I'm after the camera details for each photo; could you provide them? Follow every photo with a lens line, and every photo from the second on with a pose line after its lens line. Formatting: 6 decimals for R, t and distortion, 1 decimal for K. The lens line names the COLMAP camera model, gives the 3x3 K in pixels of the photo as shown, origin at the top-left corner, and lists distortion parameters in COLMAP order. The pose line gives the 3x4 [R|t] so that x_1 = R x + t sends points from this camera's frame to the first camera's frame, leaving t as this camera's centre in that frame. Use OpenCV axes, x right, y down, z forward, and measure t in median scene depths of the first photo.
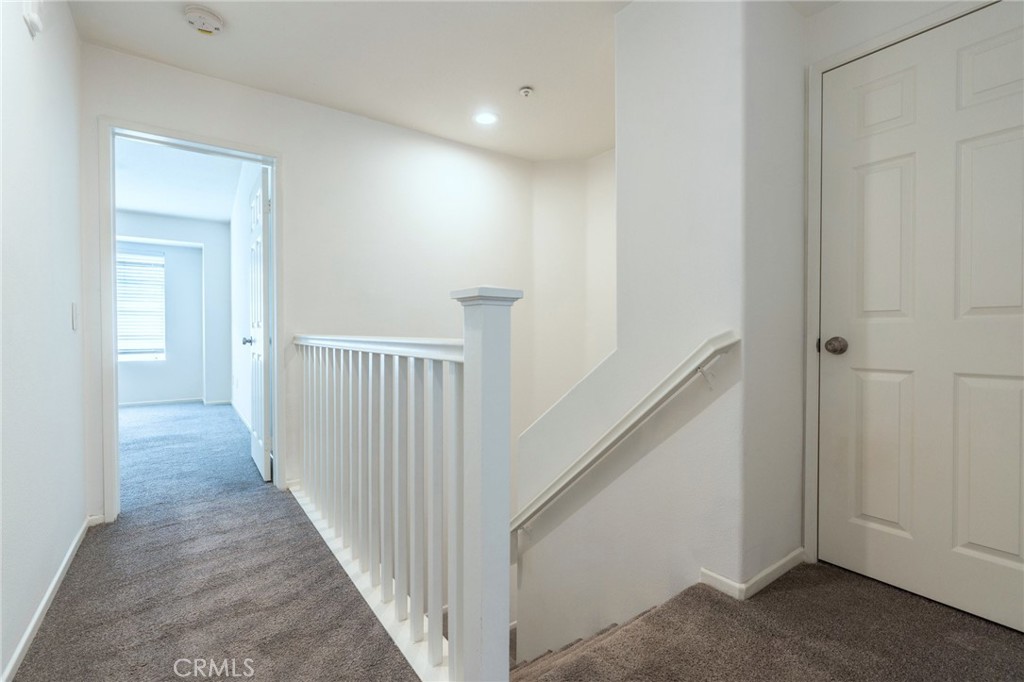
lens RADIAL K [[457.4, 0, 509.7], [0, 457.4, 338.5], [0, 0, 1]] dist [-0.014855, 0.007392]
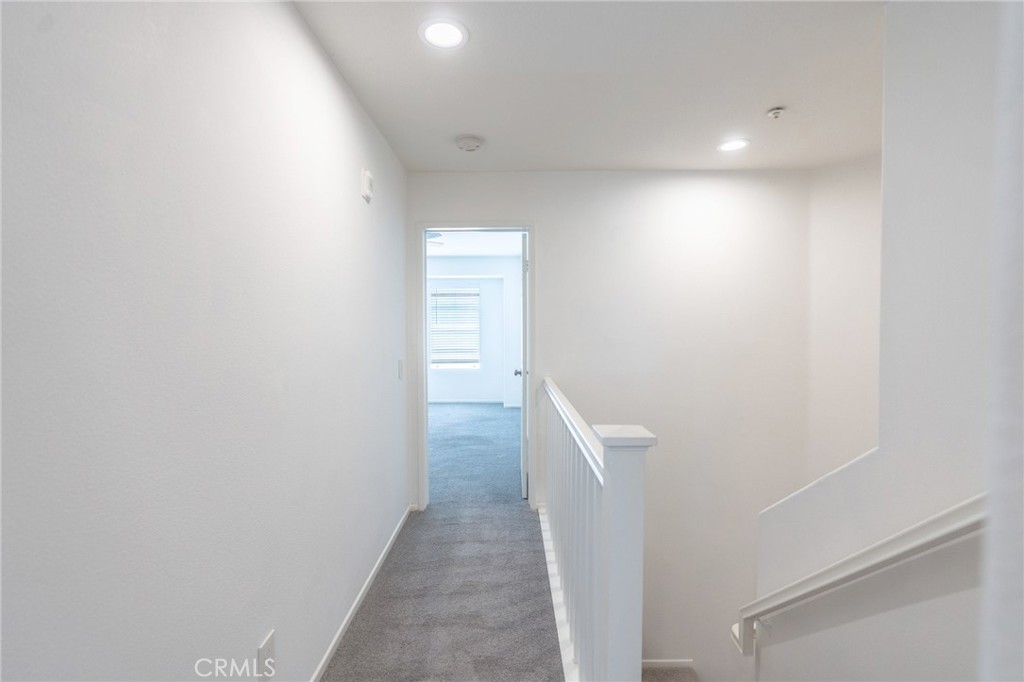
lens RADIAL K [[457.4, 0, 509.7], [0, 457.4, 338.5], [0, 0, 1]] dist [-0.014855, 0.007392]
pose [[0.810742, 0.015530, -0.585198, 0.160876], [-0.005519, 0.999806, 0.018886, -0.157415], [0.585378, -0.012082, 0.810671, 0.017670]]
